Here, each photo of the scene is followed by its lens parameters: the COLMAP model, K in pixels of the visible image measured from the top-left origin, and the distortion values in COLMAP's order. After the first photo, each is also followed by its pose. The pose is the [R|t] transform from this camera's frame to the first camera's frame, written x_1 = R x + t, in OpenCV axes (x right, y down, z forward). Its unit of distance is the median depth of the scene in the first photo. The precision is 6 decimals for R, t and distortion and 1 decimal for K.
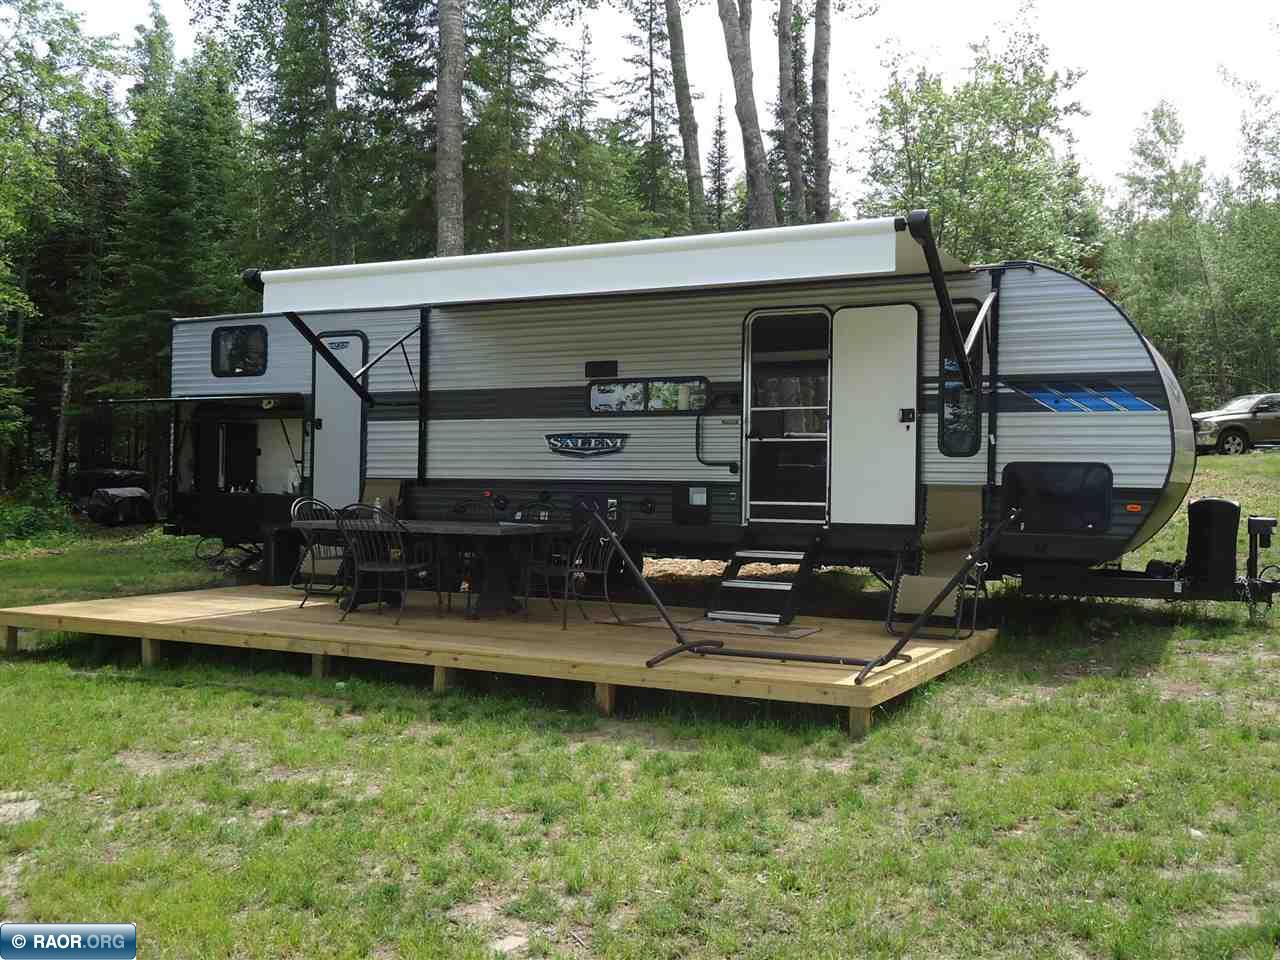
lens RADIAL K [[1193.2, 0, 640.0], [0, 1193.2, 480.0], [0, 0, 1]] dist [0.017626, 0.003667]
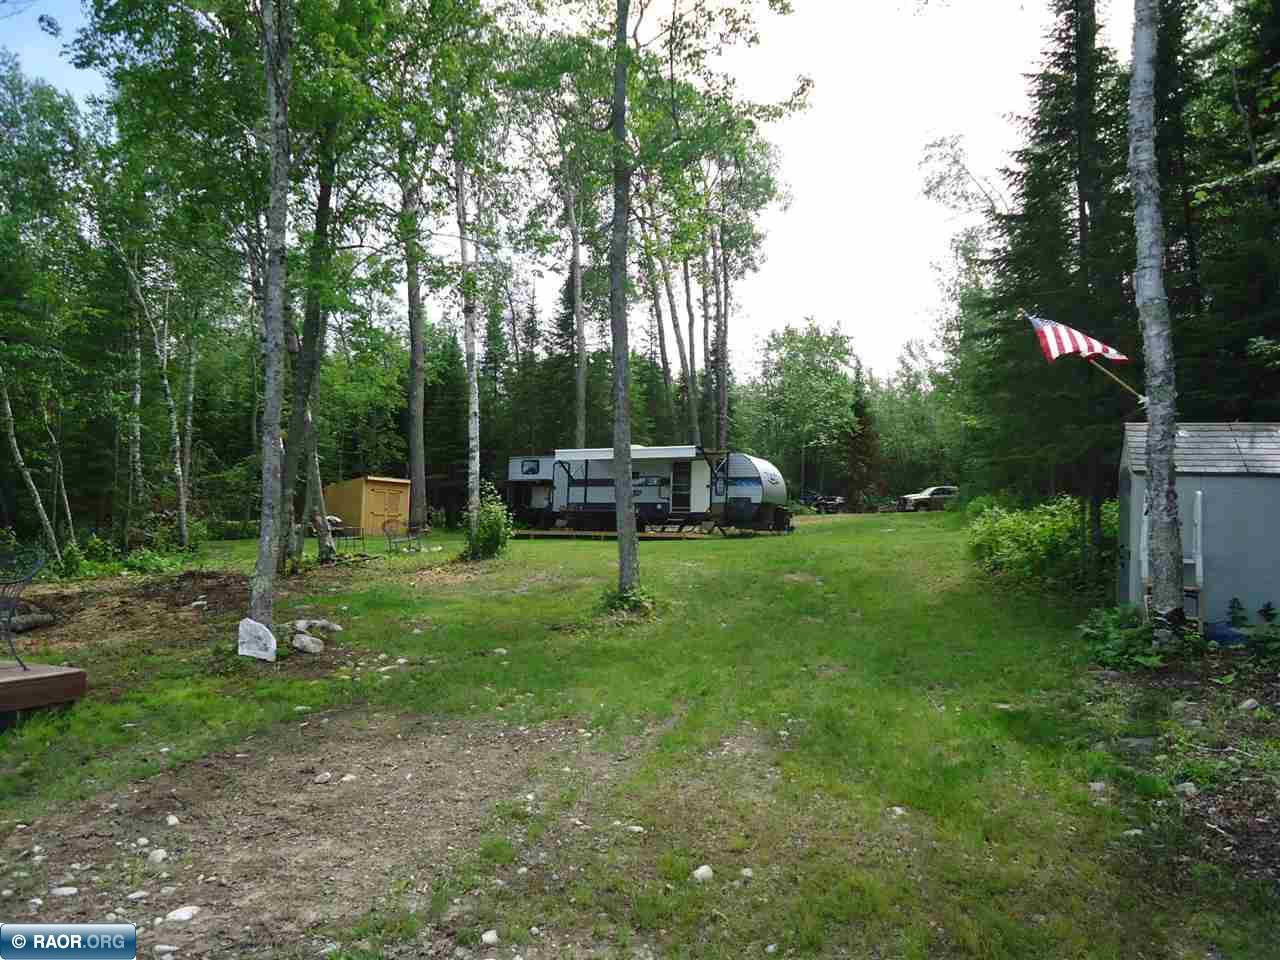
lens RADIAL K [[904.1, 0, 640.0], [0, 904.1, 480.0], [0, 0, 1]] dist [-0.041510, 0.009017]
pose [[0.999889, 0.013389, -0.006503, 0.004479], [-0.013851, 0.996921, -0.077175, 0.175776], [0.005449, 0.077257, 0.996996, -2.211545]]
